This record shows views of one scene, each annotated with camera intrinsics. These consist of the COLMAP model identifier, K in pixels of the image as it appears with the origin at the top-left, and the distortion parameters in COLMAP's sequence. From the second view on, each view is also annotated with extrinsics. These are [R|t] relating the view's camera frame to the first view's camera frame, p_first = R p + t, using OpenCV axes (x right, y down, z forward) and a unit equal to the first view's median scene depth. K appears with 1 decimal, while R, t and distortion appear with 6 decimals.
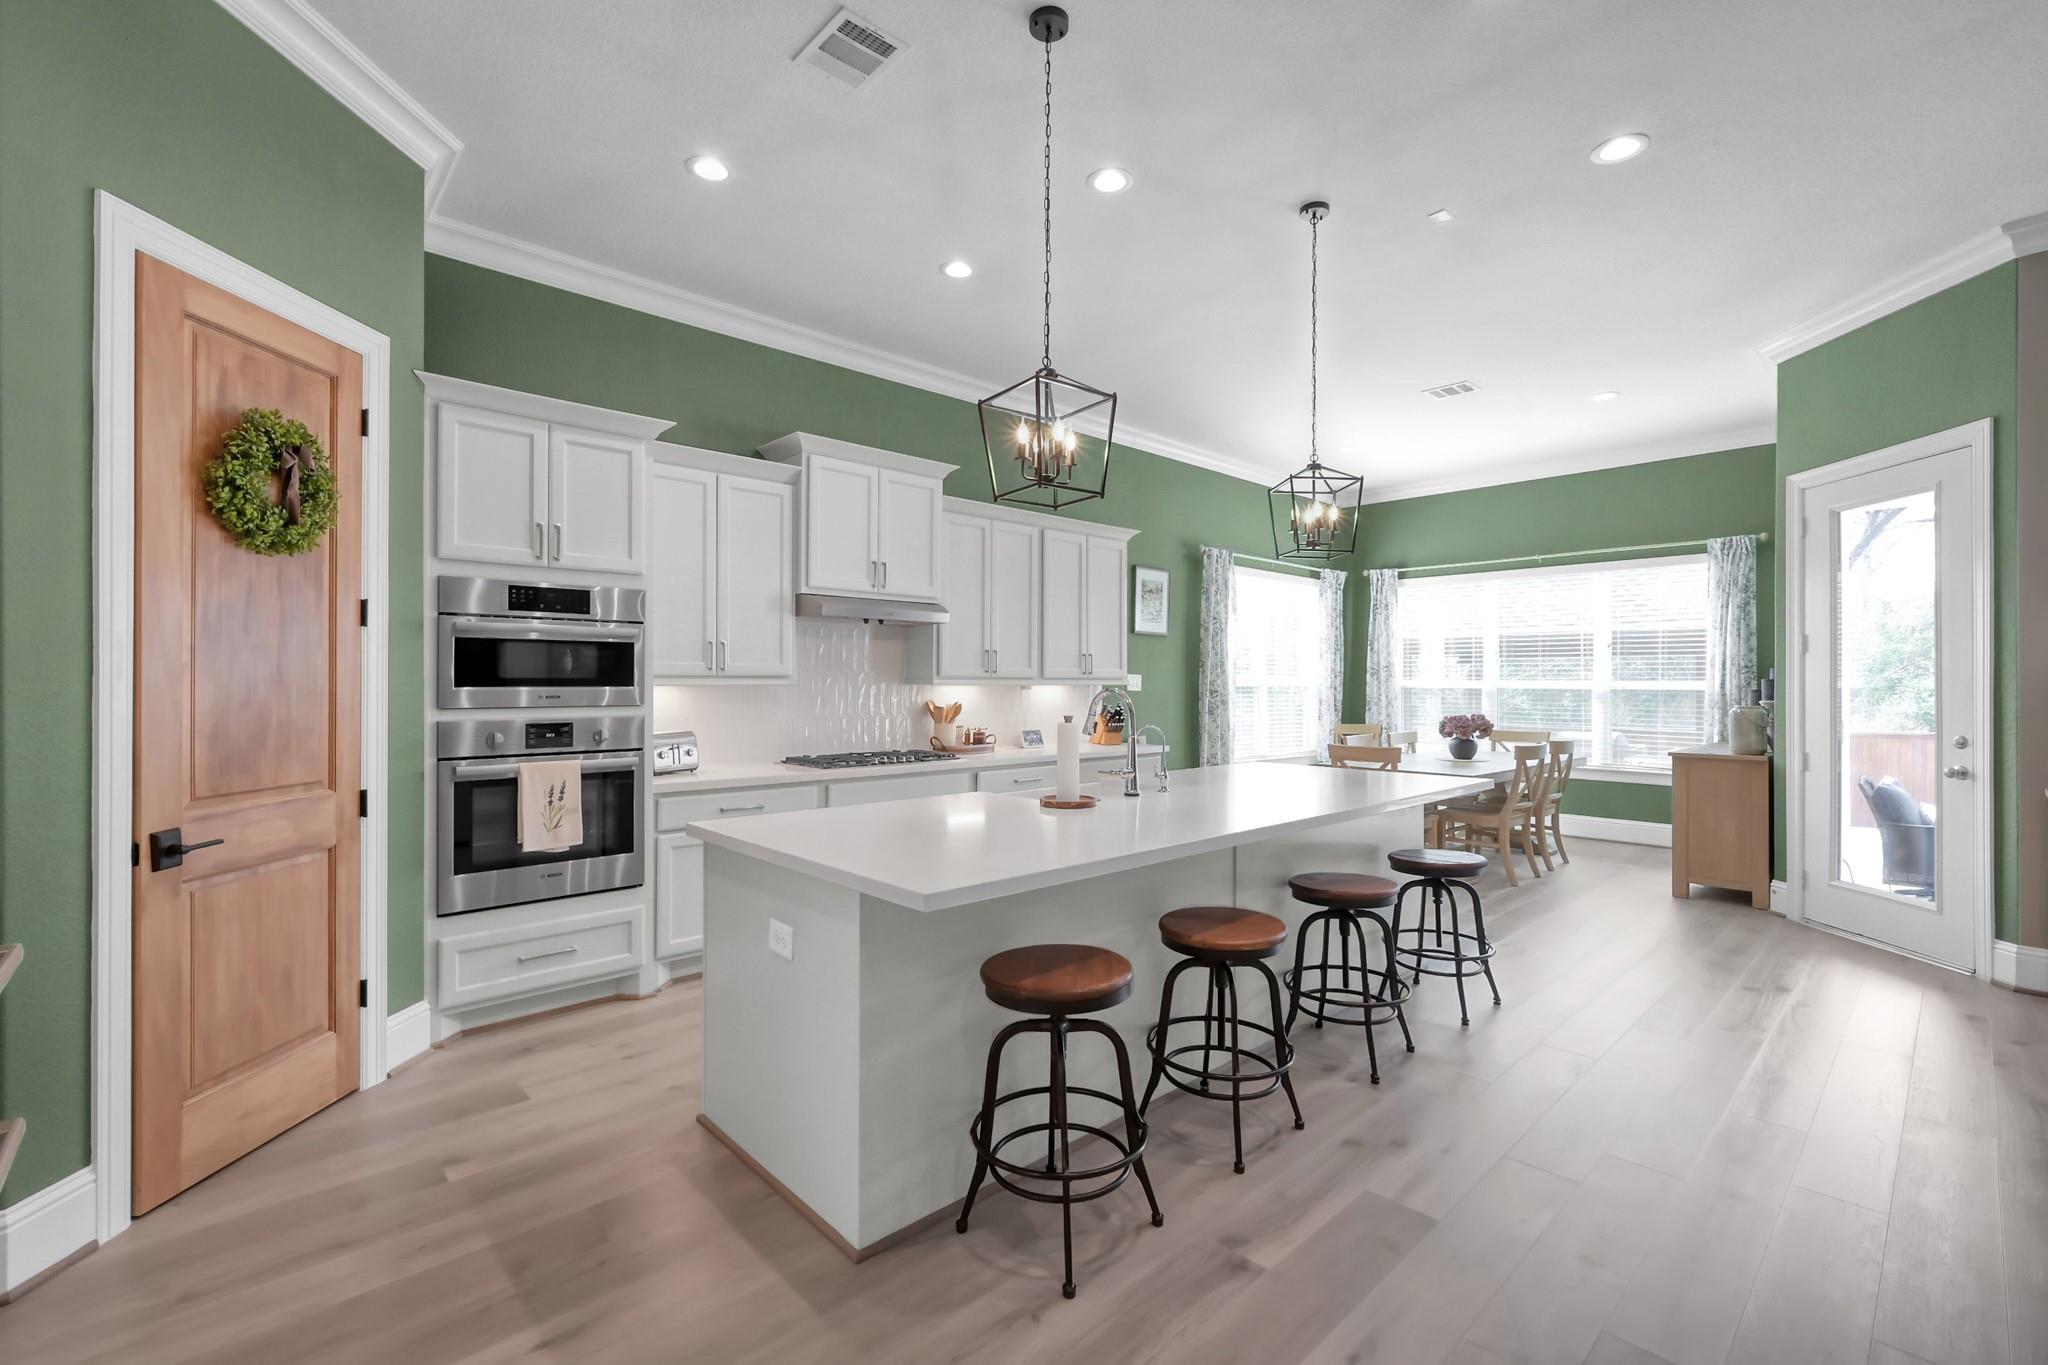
lens RADIAL K [[874.9, 0, 1024.0], [0, 874.9, 682.5], [0, 0, 1]] dist [-0.001053, -0.000601]
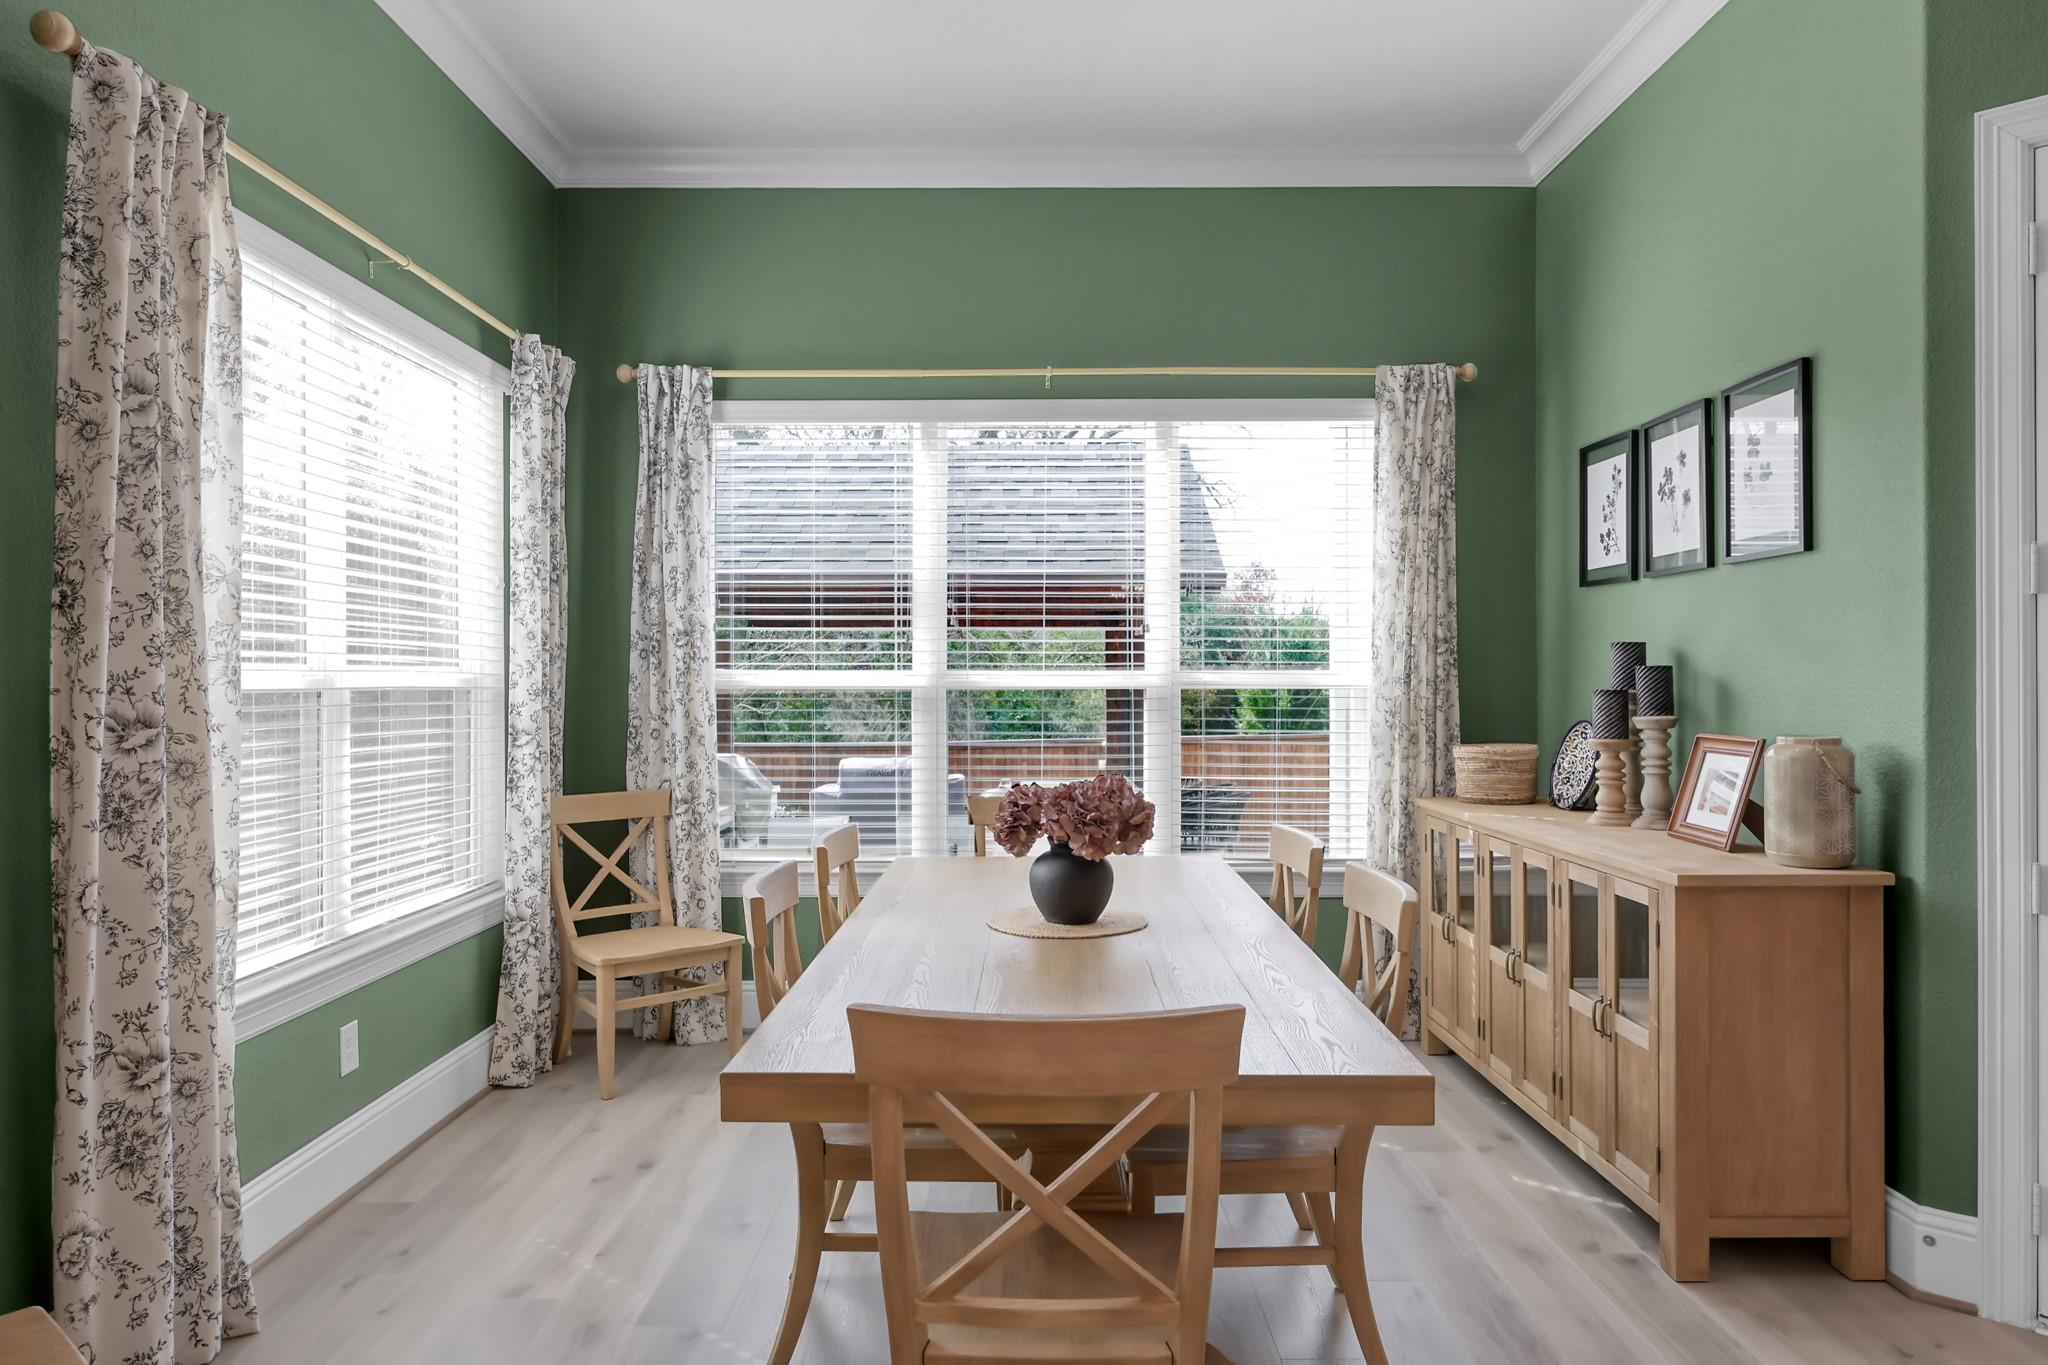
lens RADIAL K [[1316.5, 0, 1024.0], [0, 1316.5, 682.5], [0, 0, 1]] dist [-0.001818, -0.000641]
pose [[0.689407, -0.008559, 0.724324, 0.200247], [0.003418, 0.999958, 0.008562, -0.002667], [-0.724366, -0.003427, 0.689407, 0.925120]]
